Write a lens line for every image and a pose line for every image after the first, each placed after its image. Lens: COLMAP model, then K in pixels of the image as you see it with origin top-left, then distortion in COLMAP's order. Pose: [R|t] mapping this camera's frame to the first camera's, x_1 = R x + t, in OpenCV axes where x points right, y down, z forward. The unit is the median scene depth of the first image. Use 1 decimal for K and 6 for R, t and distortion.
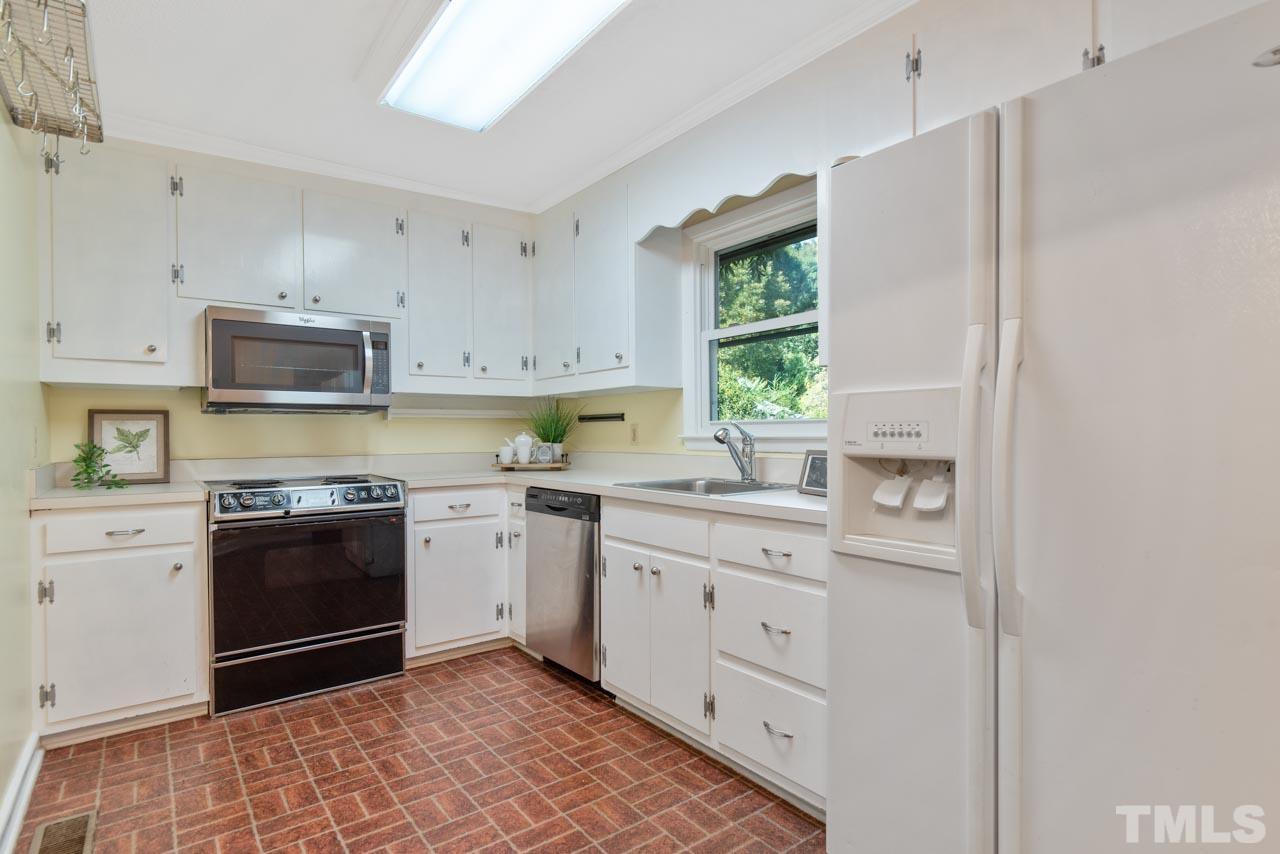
lens RADIAL K [[651.2, 0, 642.5], [0, 651.2, 432.1], [0, 0, 1]] dist [-0.003192, 0.003320]
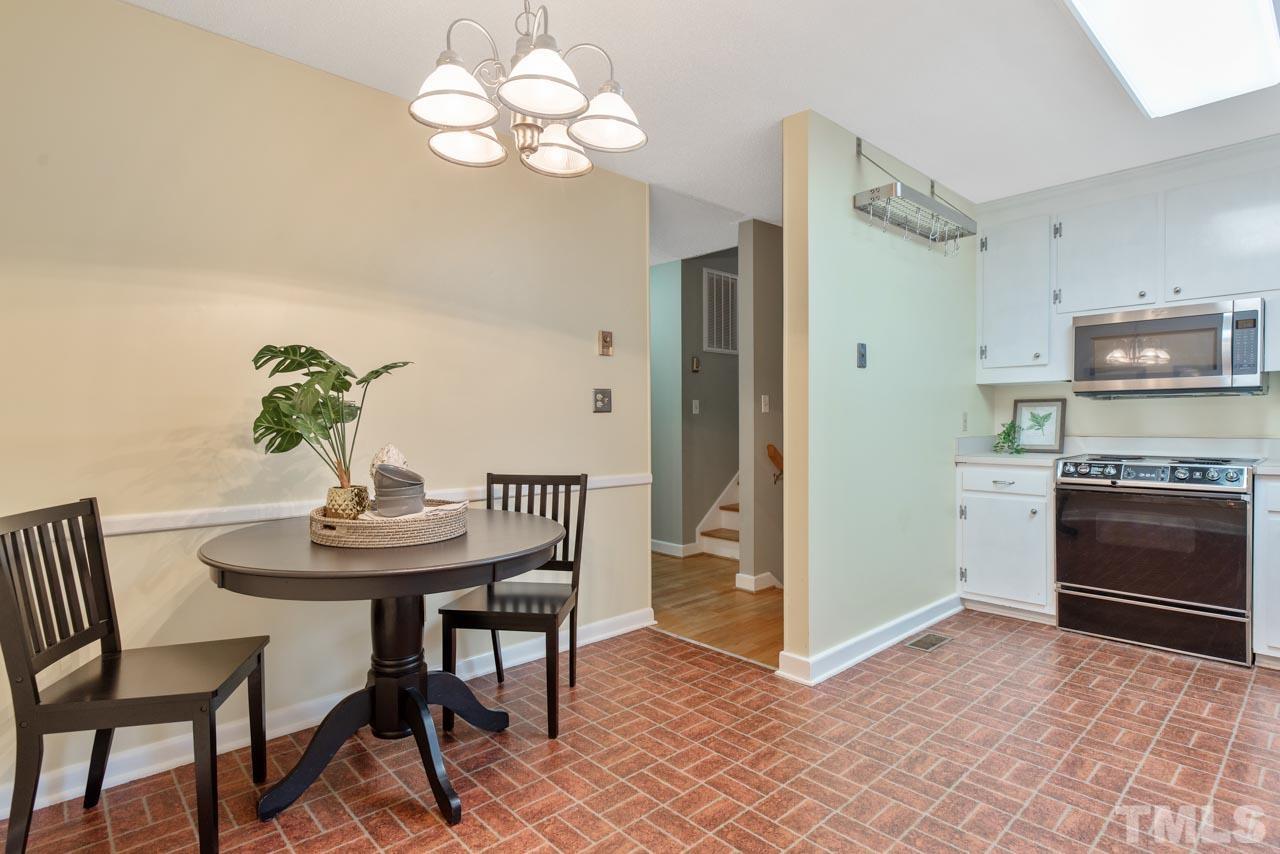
lens RADIAL K [[651.2, 0, 639.8], [0, 651.2, 426.8], [0, 0, 1]] dist [-0.003192, 0.003320]
pose [[0.087630, 0.016088, -0.996023, 0.558704], [0.007939, 0.999827, 0.016848, -0.005632], [0.996121, -0.009383, 0.087487, 0.029494]]
